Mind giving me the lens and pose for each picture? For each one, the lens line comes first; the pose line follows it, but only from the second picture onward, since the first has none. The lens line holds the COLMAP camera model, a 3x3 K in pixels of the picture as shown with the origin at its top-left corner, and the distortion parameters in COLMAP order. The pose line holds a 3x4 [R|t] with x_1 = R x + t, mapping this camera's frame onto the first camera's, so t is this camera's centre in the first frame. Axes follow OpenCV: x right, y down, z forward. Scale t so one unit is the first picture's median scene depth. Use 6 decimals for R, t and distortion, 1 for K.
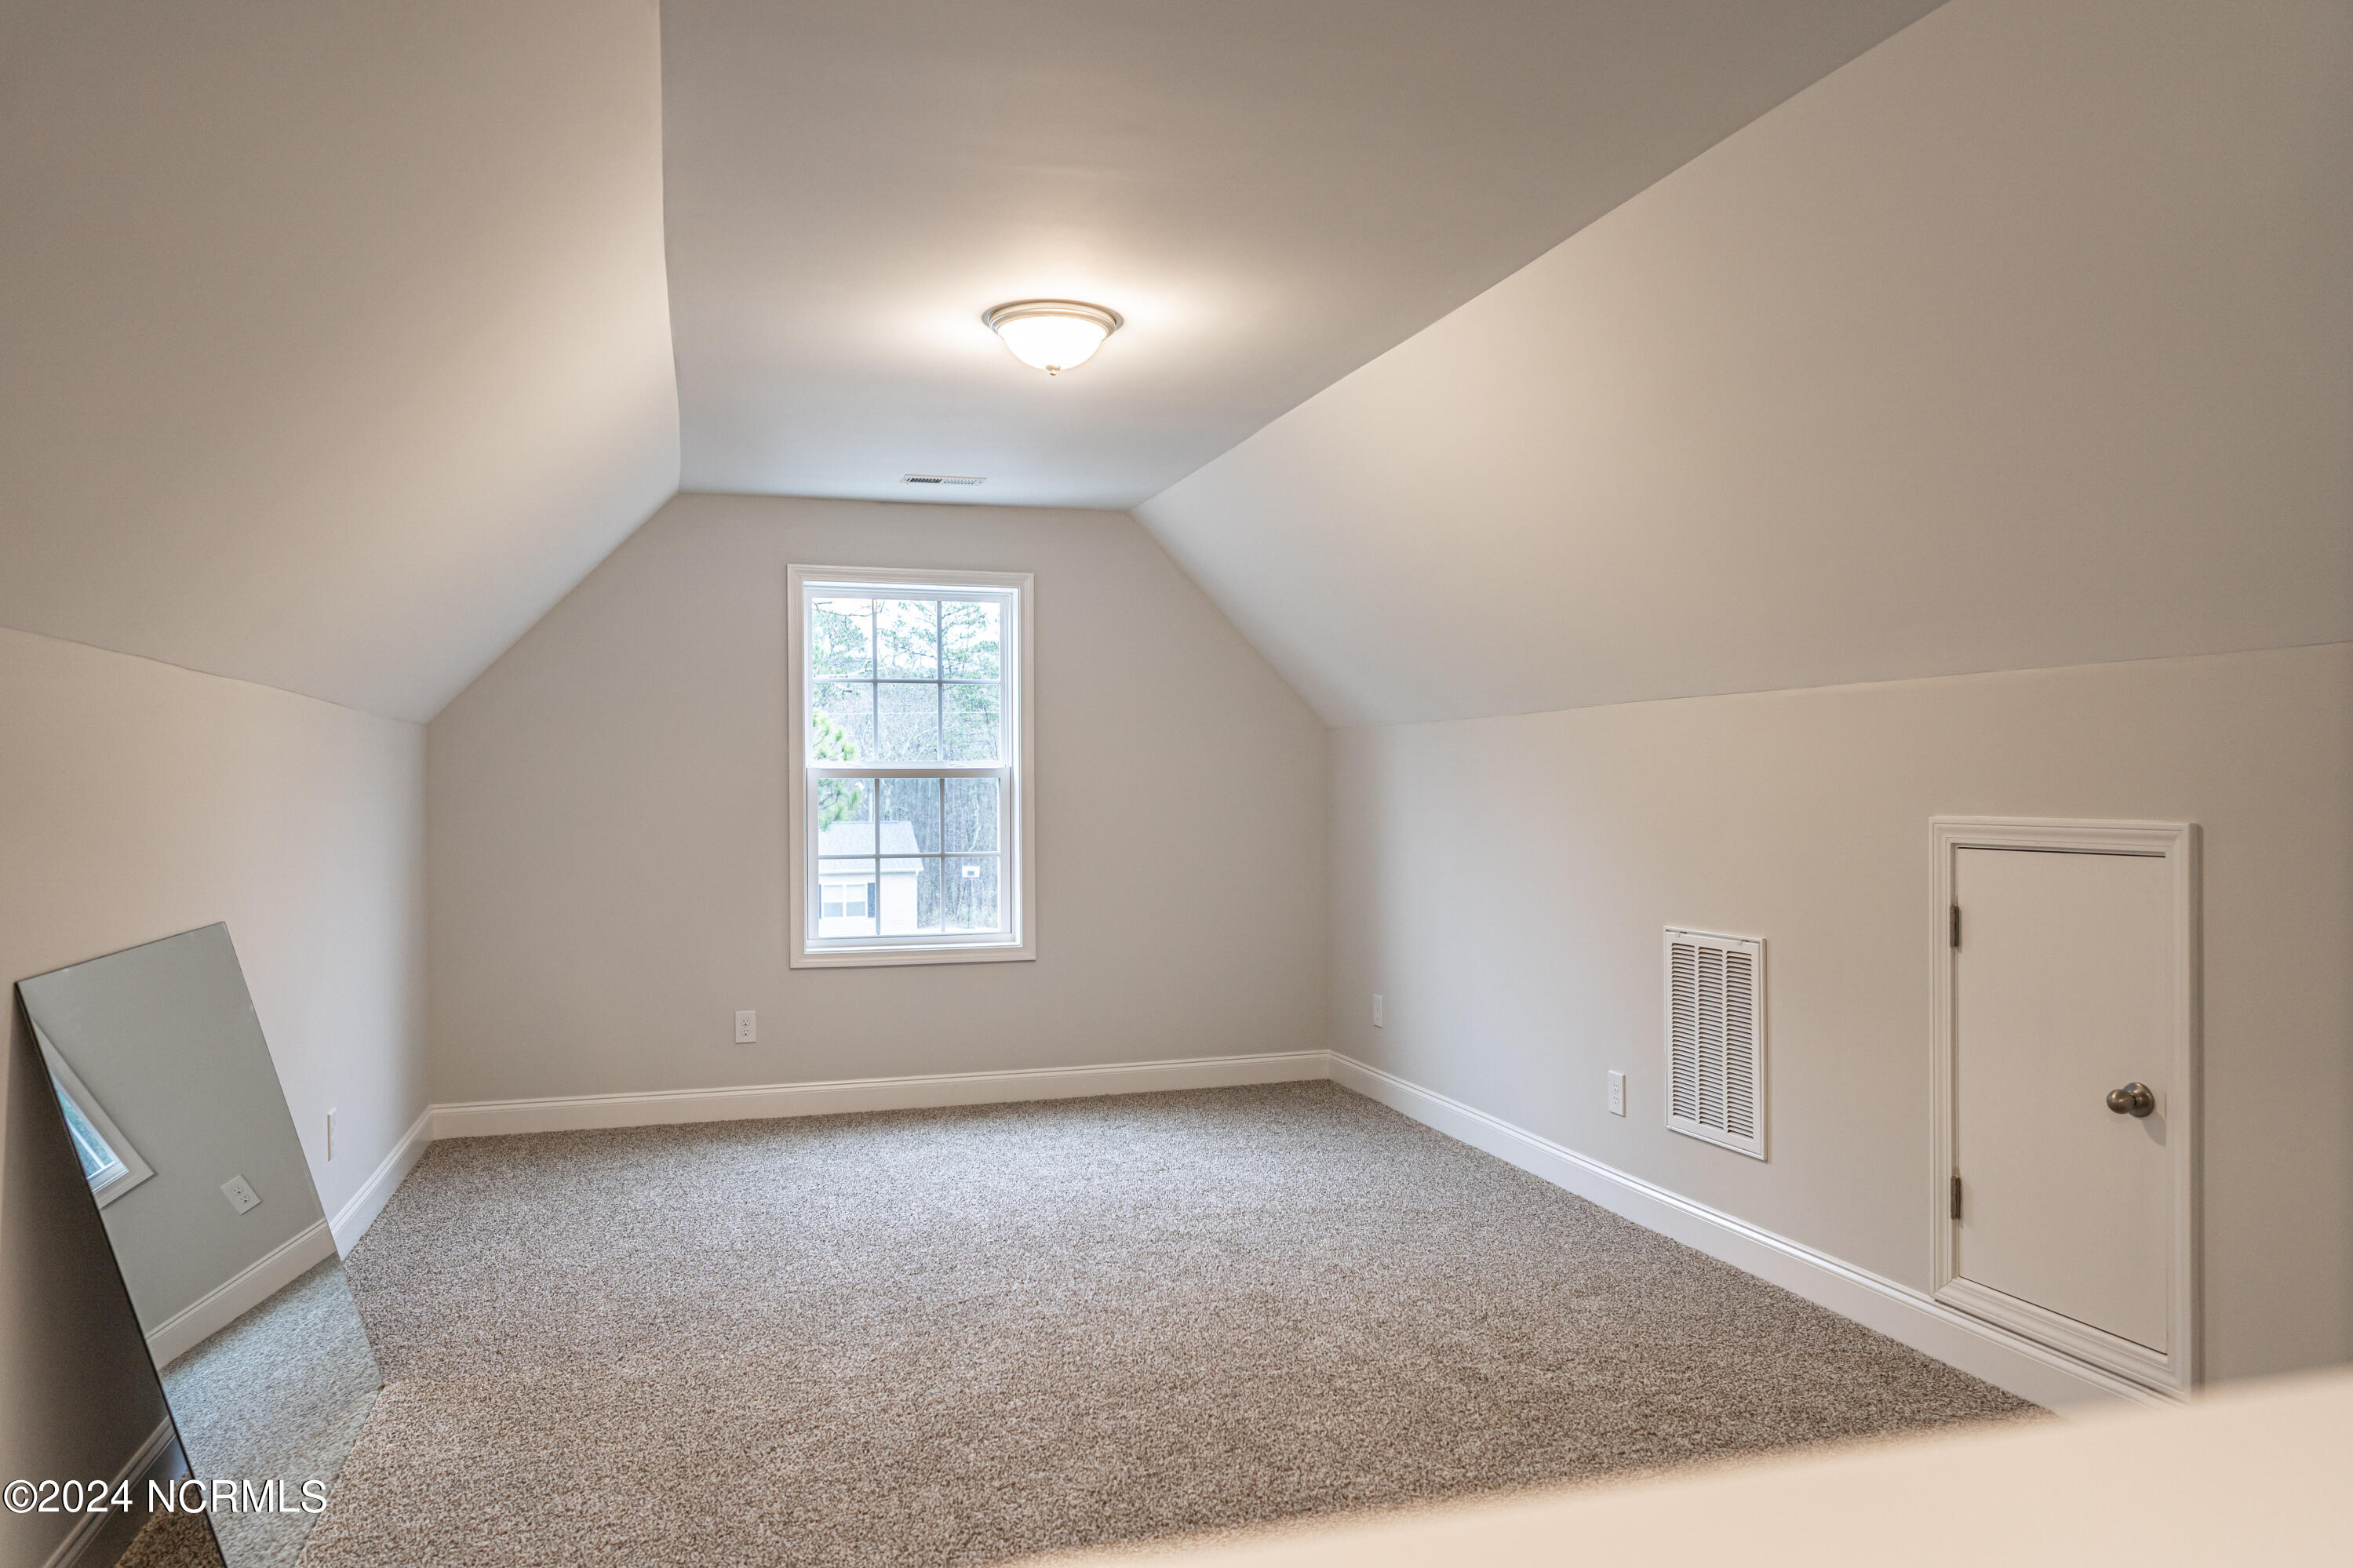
lens RADIAL K [[1575.3, 0, 1176.5], [0, 1575.3, 784.0], [0, 0, 1]] dist [-0.001599, 0.004683]
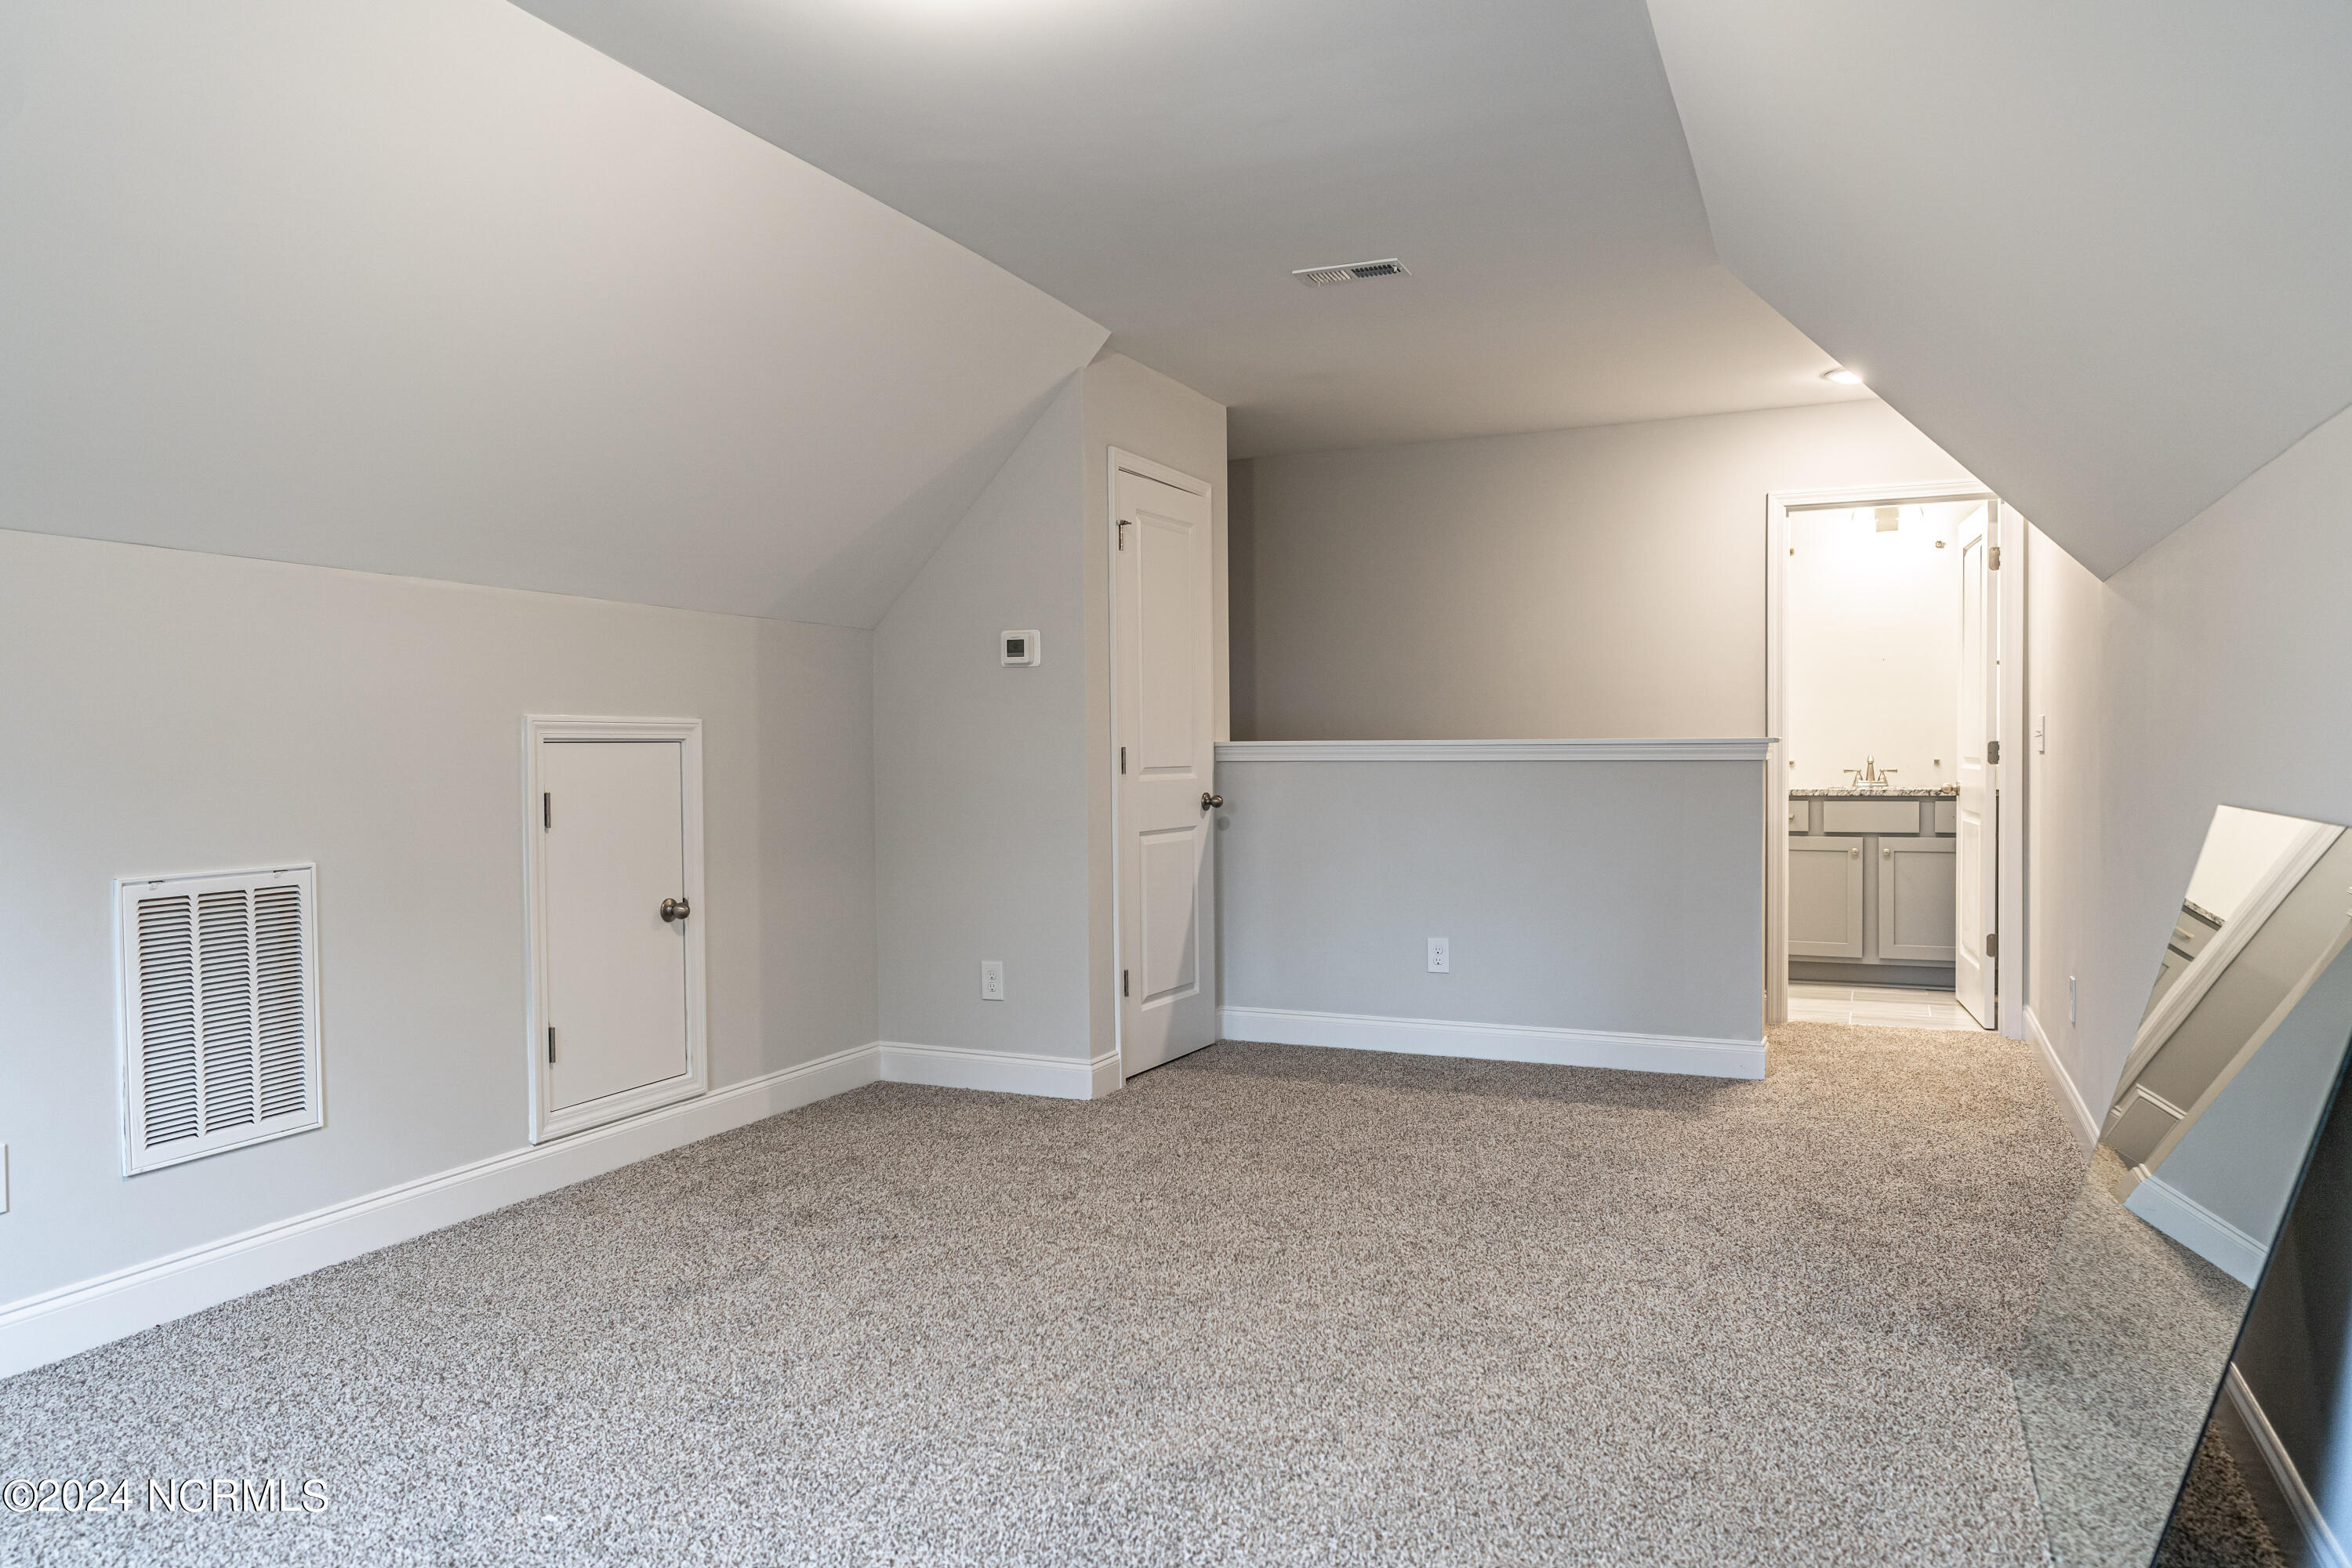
lens RADIAL K [[1574.8, 0, 1176.0], [0, 1574.8, 784.0], [0, 0, 1]] dist [-0.001599, 0.004683]
pose [[-0.753560, -0.007369, 0.657338, -0.591357], [0.007353, 0.999780, 0.019637, 0.050507], [-0.657338, 0.019631, -0.753340, 1.521162]]
